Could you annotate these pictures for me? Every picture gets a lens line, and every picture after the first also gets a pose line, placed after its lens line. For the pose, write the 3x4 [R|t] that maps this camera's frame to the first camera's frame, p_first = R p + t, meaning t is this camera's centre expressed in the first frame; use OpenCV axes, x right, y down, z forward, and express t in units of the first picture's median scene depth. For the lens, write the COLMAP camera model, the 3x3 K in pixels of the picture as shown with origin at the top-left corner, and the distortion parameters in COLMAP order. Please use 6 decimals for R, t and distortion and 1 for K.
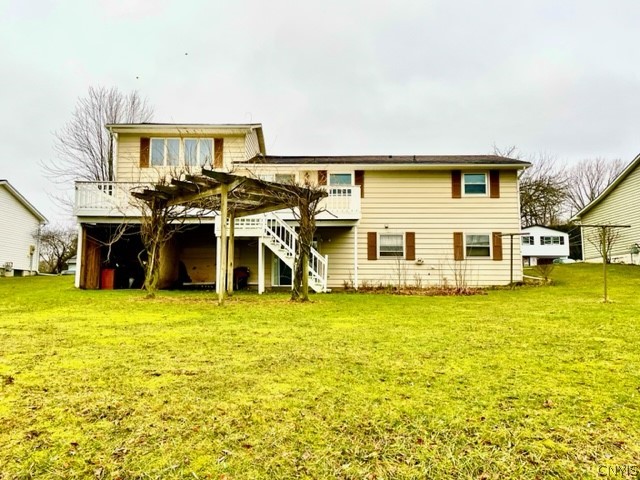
lens RADIAL K [[550.4, 0, 320.0], [0, 550.4, 240.0], [0, 0, 1]] dist [0.066007, -0.009628]
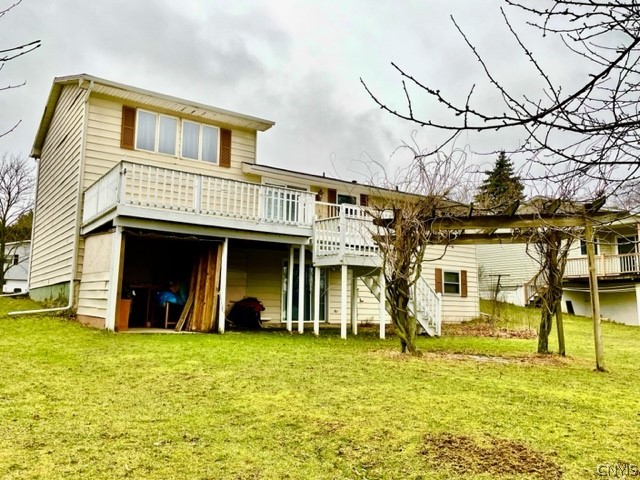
lens RADIAL K [[550.4, 0, 320.0], [0, 550.4, 240.0], [0, 0, 1]] dist [0.066007, -0.009628]
pose [[0.819024, 0.087187, 0.567096, -0.507668], [-0.073290, 0.996188, -0.047309, -0.002113], [-0.569059, -0.002815, 0.822292, 0.292742]]
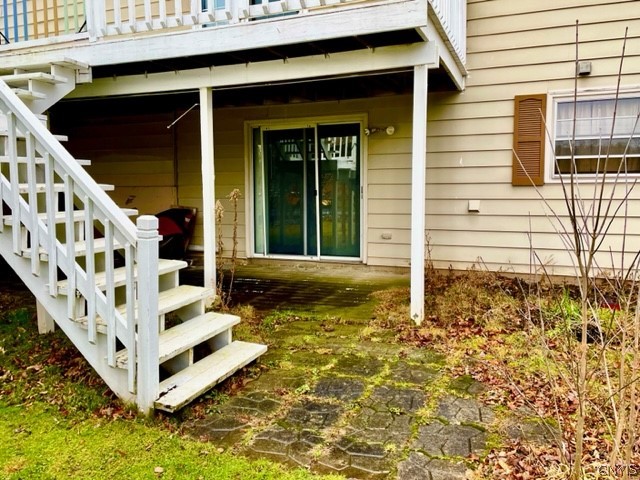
lens RADIAL K [[550.4, 0, 320.0], [0, 550.4, 240.0], [0, 0, 1]] dist [0.066007, -0.009628]
pose [[0.927293, 0.029860, -0.373144, 0.104436], [0.044718, 0.980839, 0.189617, 0.000646], [0.371656, -0.192517, 0.908190, 0.660583]]
